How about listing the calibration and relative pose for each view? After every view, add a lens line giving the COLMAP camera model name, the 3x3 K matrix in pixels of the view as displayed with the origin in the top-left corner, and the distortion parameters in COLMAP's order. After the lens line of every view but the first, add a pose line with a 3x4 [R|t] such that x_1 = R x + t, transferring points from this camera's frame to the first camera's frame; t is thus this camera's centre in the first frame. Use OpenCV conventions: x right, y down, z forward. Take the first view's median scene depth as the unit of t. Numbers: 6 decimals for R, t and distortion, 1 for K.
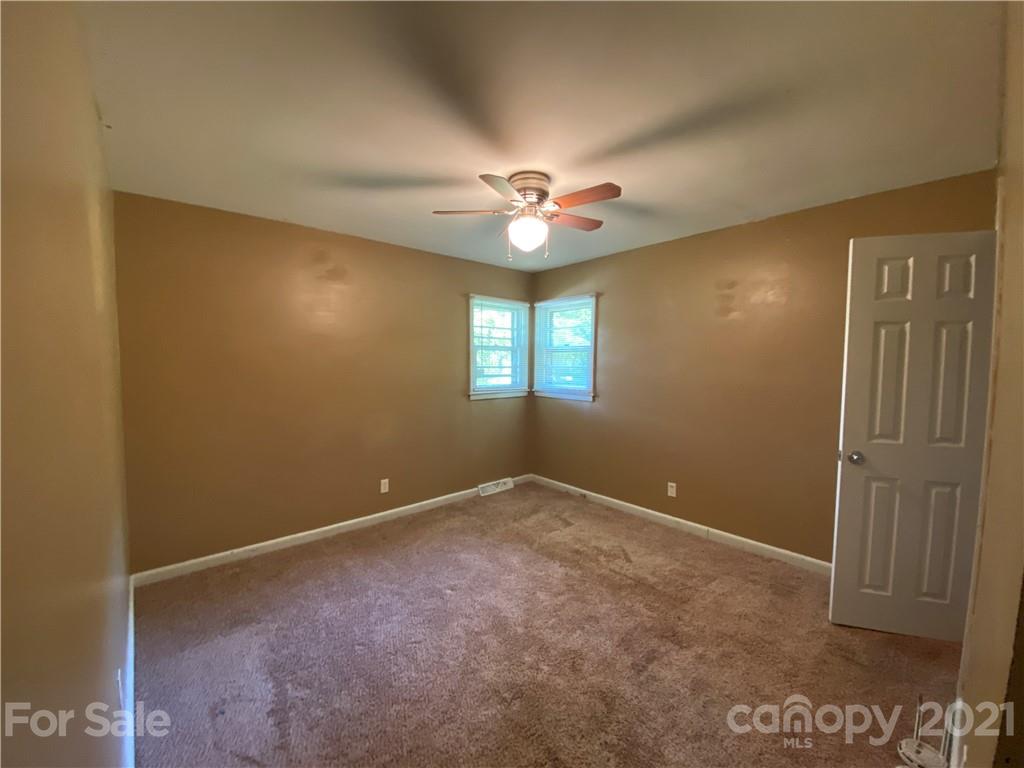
lens RADIAL K [[414.7, 0, 509.4], [0, 414.7, 382.0], [0, 0, 1]] dist [0.036648, -0.026766]
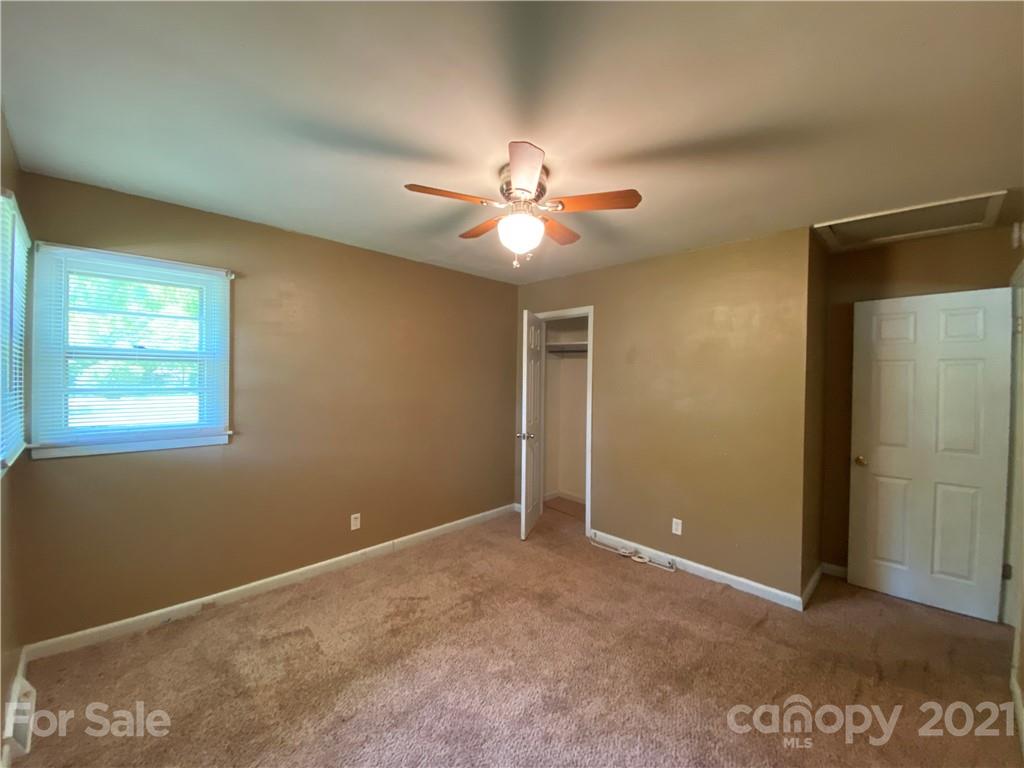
lens RADIAL K [[414.7, 0, 509.4], [0, 414.7, 382.0], [0, 0, 1]] dist [0.036648, -0.026766]
pose [[-0.064202, -0.016607, 0.997799, -0.586390], [0.040801, 0.998982, 0.019252, -0.051926], [-0.997102, 0.041947, -0.063459, 0.795495]]
